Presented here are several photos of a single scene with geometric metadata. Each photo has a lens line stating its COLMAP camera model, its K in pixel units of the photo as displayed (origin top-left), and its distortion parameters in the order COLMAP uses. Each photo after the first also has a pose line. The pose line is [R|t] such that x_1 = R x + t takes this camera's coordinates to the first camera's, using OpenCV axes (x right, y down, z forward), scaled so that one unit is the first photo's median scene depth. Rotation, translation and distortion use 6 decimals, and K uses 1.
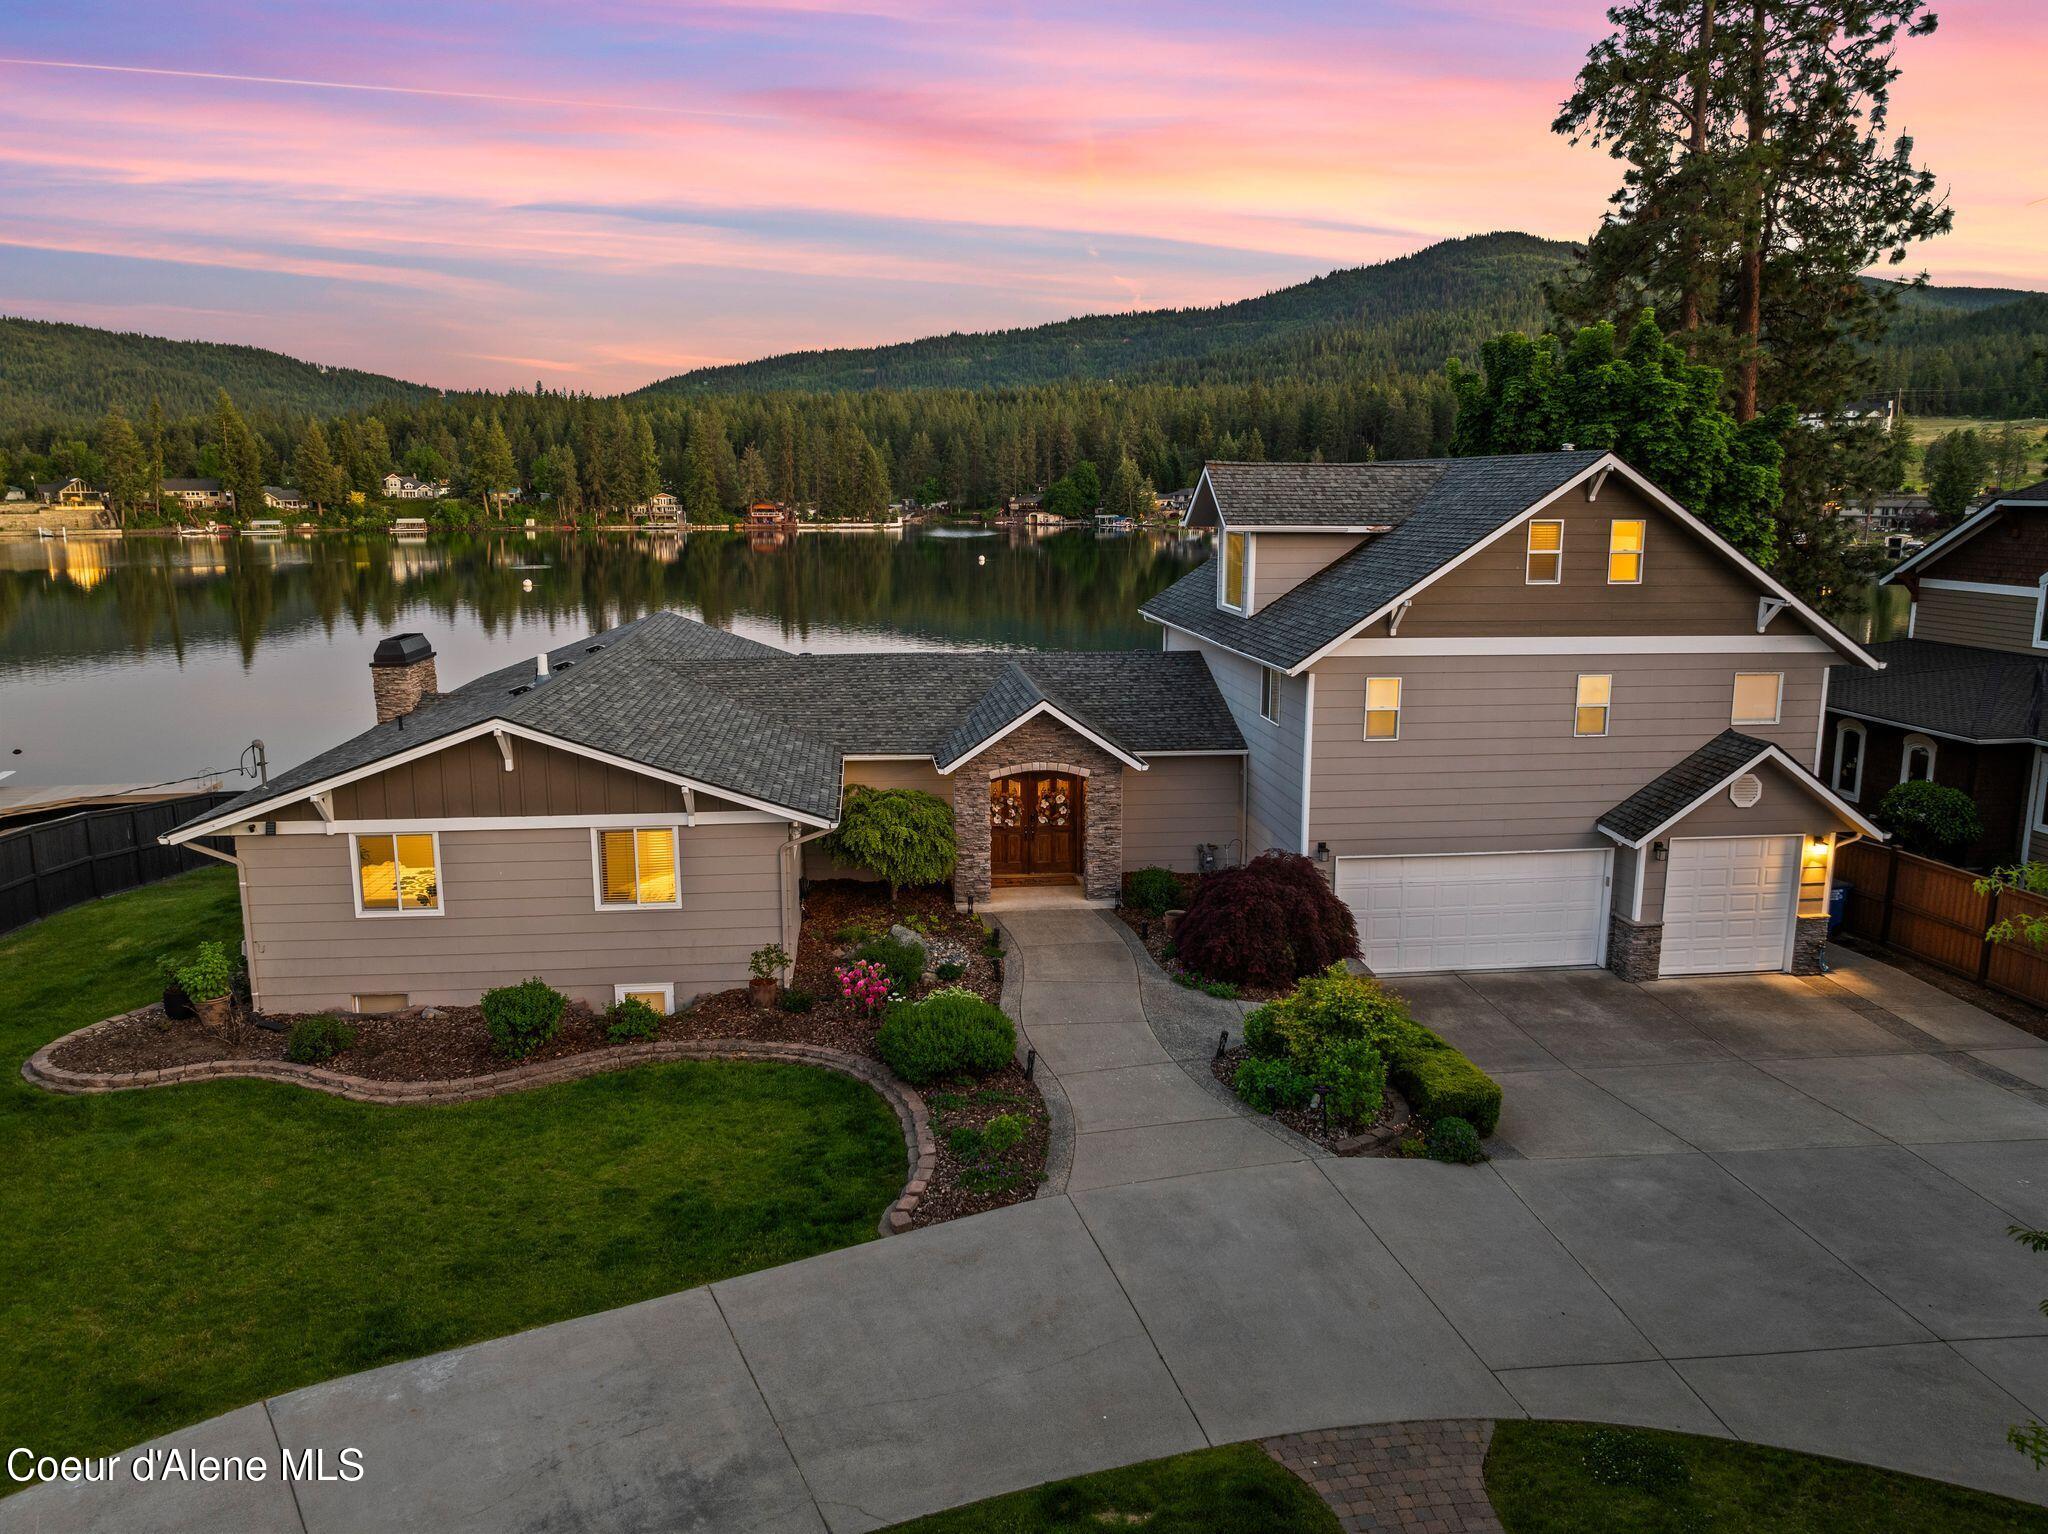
lens RADIAL K [[1445.2, 0, 1013.1], [0, 1445.2, 763.7], [0, 0, 1]] dist [-0.038885, 0.001374]
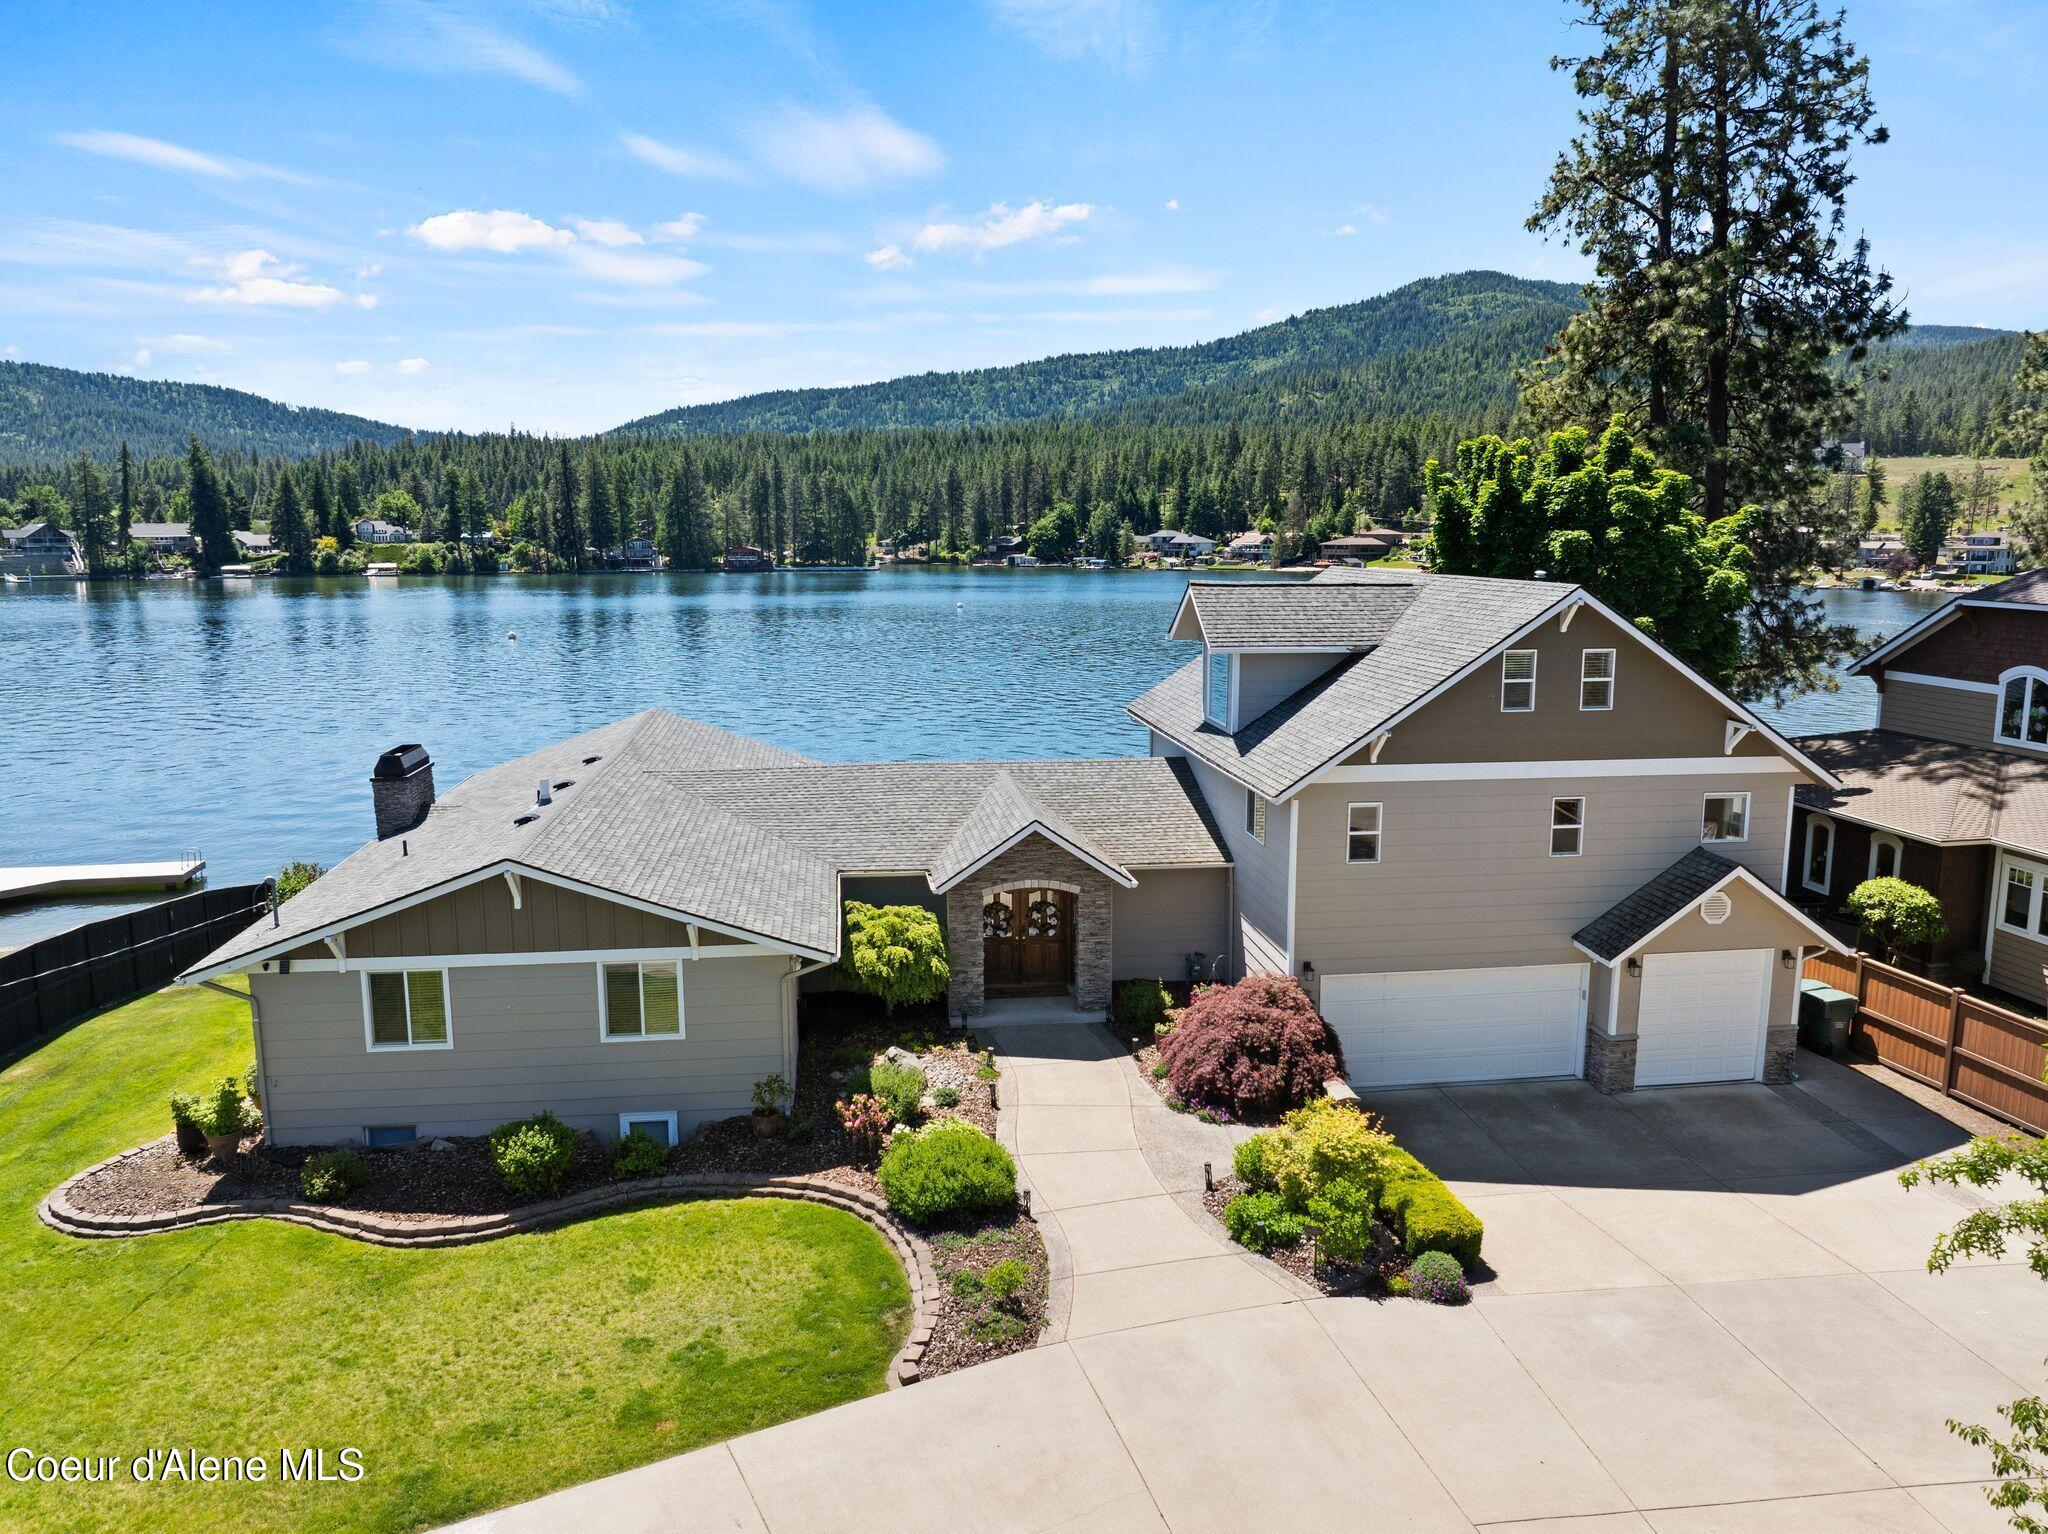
lens RADIAL K [[1458.1, 0, 1013.0], [0, 1458.1, 766.4], [0, 0, 1]] dist [-0.037508, -0.002115]
pose [[0.999877, -0.004898, 0.014921, -0.010176], [0.005278, 0.999660, -0.025549, -0.059117], [-0.014791, 0.025625, 0.999562, -0.037285]]
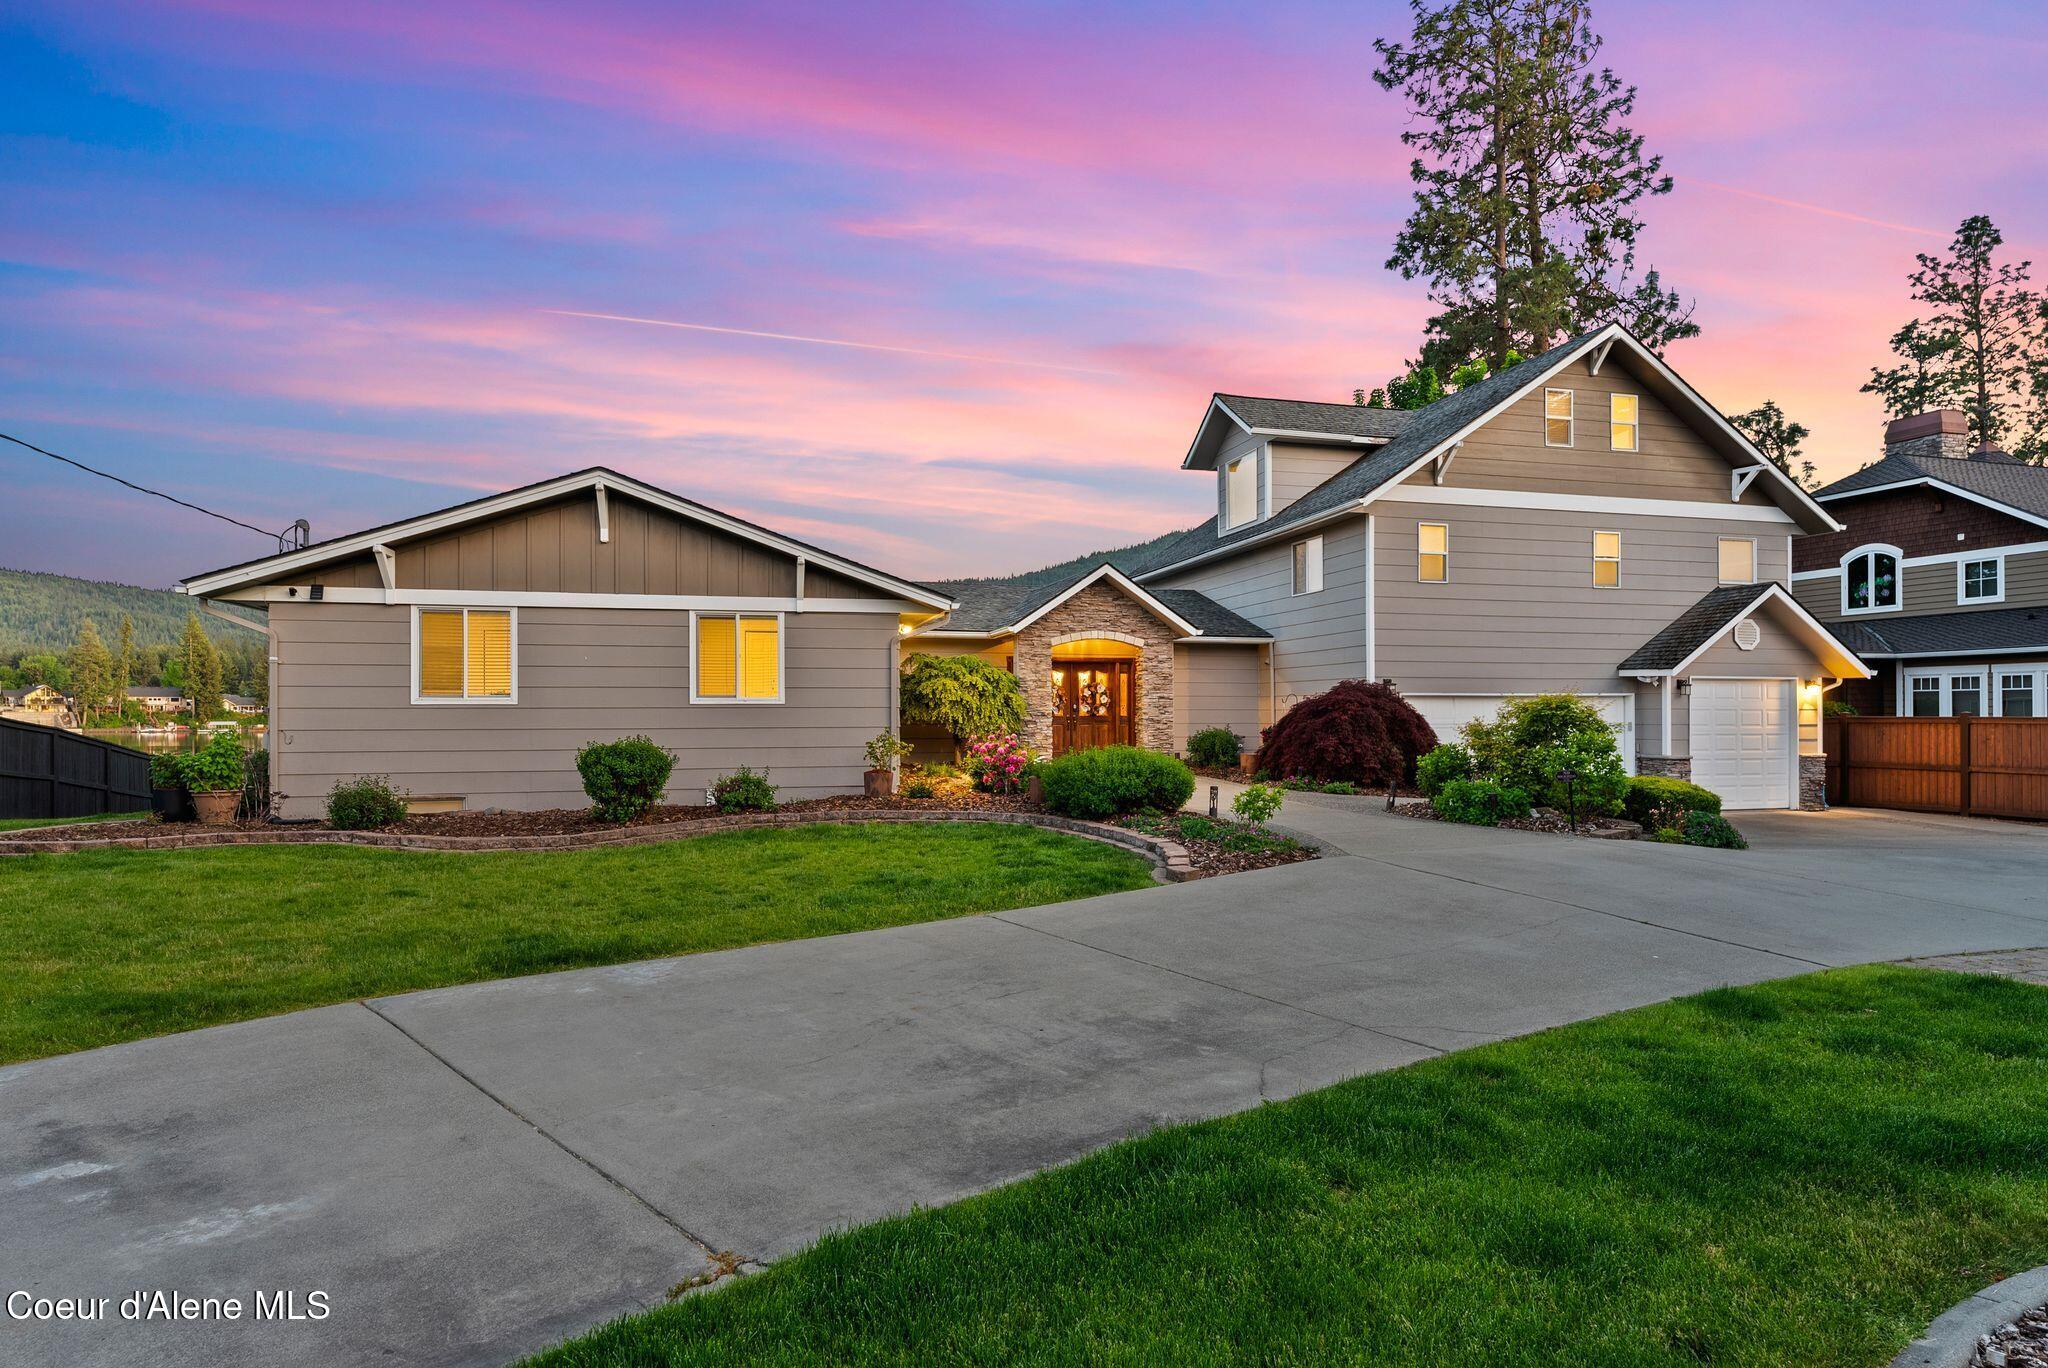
lens RADIAL K [[1124.2, 0, 1016.8], [0, 1124.2, 705.9], [0, 0, 1]] dist [-0.000551, -0.001171]
pose [[0.989999, -0.002197, 0.141054, -0.165283], [0.029215, 0.981395, -0.189764, 0.219285], [-0.138013, 0.191987, 0.971645, 0.246516]]
